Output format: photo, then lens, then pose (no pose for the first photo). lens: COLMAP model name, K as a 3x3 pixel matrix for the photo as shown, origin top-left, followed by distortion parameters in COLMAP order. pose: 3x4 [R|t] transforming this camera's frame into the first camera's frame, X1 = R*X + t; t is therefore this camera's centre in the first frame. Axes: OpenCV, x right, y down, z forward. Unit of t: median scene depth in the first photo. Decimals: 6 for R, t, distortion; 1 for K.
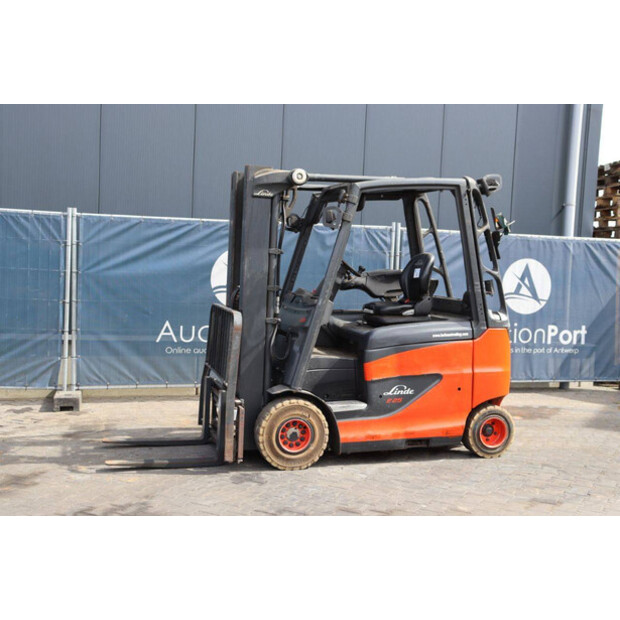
lens RADIAL K [[767.6, 0, 310.0], [0, 767.6, 310.0], [0, 0, 1]] dist [0.007676, 0.068482]
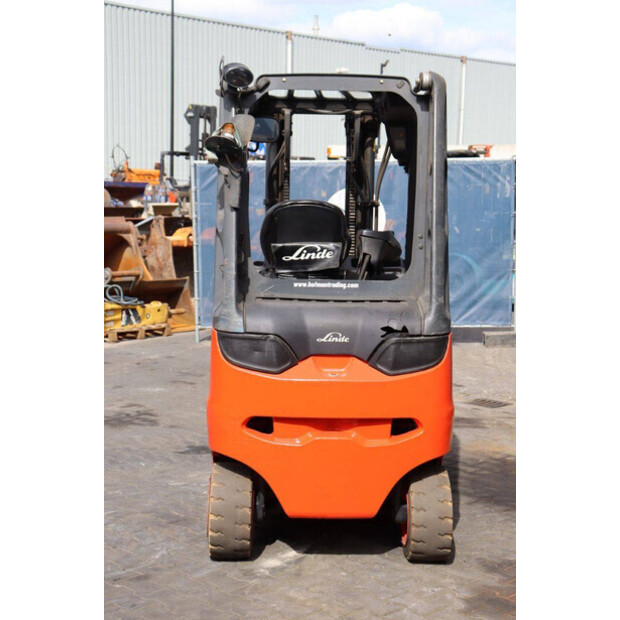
lens RADIAL K [[1121.2, 0, 310.0], [0, 1121.2, 310.0], [0, 0, 1]] dist [0.196208, 0.140825]
pose [[-0.266056, 0.069931, -0.961418, 1.041945], [-0.092206, 0.990946, 0.097595, -0.078663], [0.959538, 0.114614, -0.257199, 1.300848]]
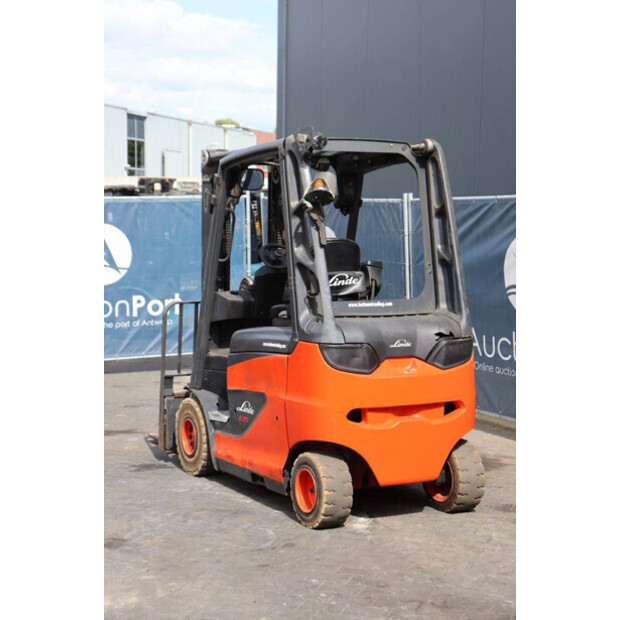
lens RADIAL K [[1216.2, 0, 310.0], [0, 1216.2, 310.0], [0, 0, 1]] dist [0.289833, -0.015020]
pose [[0.188636, 0.040081, -0.981229, 1.365664], [-0.064995, 0.997486, 0.028251, -0.038424], [0.979894, 0.058446, 0.190766, 0.797987]]
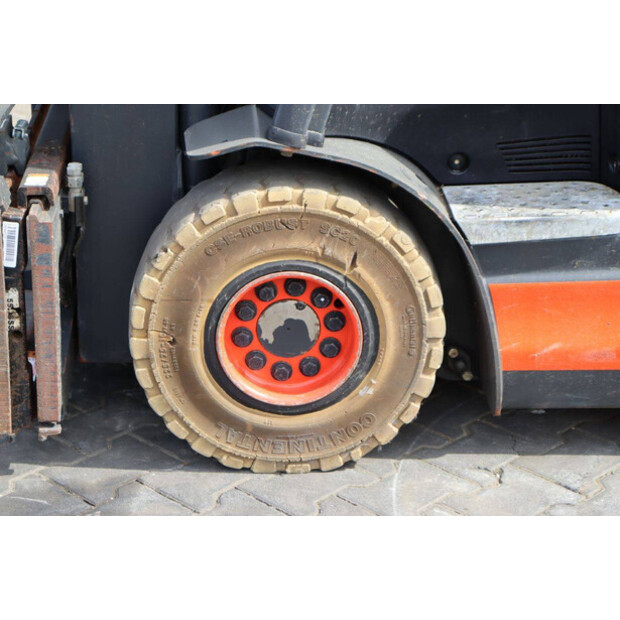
lens RADIAL K [[1366.2, 0, 310.0], [0, 1366.2, 310.0], [0, 0, 1]] dist [0.396639, 0.020769]
pose [[0.970797, 0.080870, -0.225862, 0.073154], [-0.005234, 0.948386, 0.317075, 0.023713], [0.239846, -0.306633, 0.921114, 0.586690]]
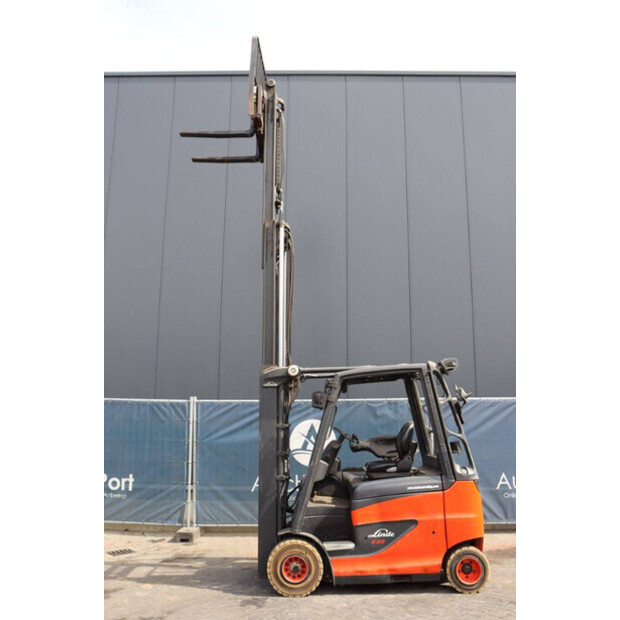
lens RADIAL K [[578.7, 0, 312.4], [0, 578.7, 301.9], [0, 0, 1]] dist [-0.136863, 0.156217]
pose [[0.953789, -0.096166, -0.284674, 0.302364], [0.017223, 0.963342, -0.267724, -0.013134], [0.299984, 0.250450, 0.920481, 0.017721]]
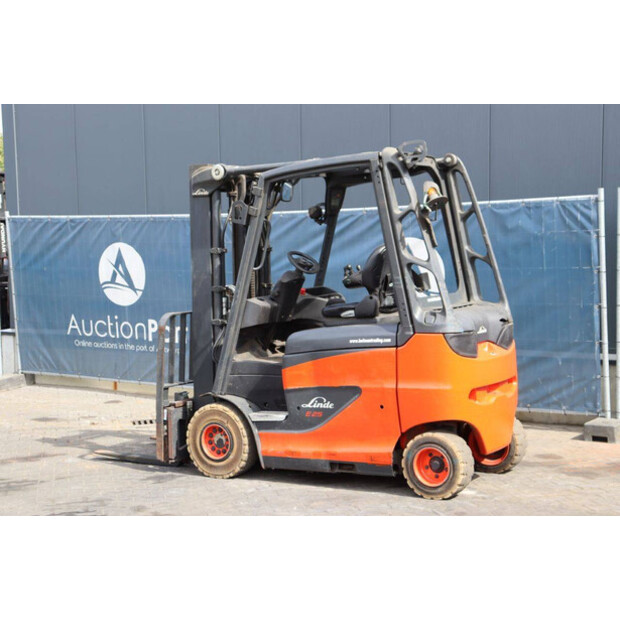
lens RADIAL K [[1136.4, 0, 310.0], [0, 1136.4, 310.0], [0, 0, 1]] dist [0.250921, -0.066155]
pose [[0.655990, -0.003676, -0.754760, 1.065660], [-0.001334, 0.999981, -0.006030, 0.006639], [0.754768, 0.004962, 0.655973, 0.140740]]
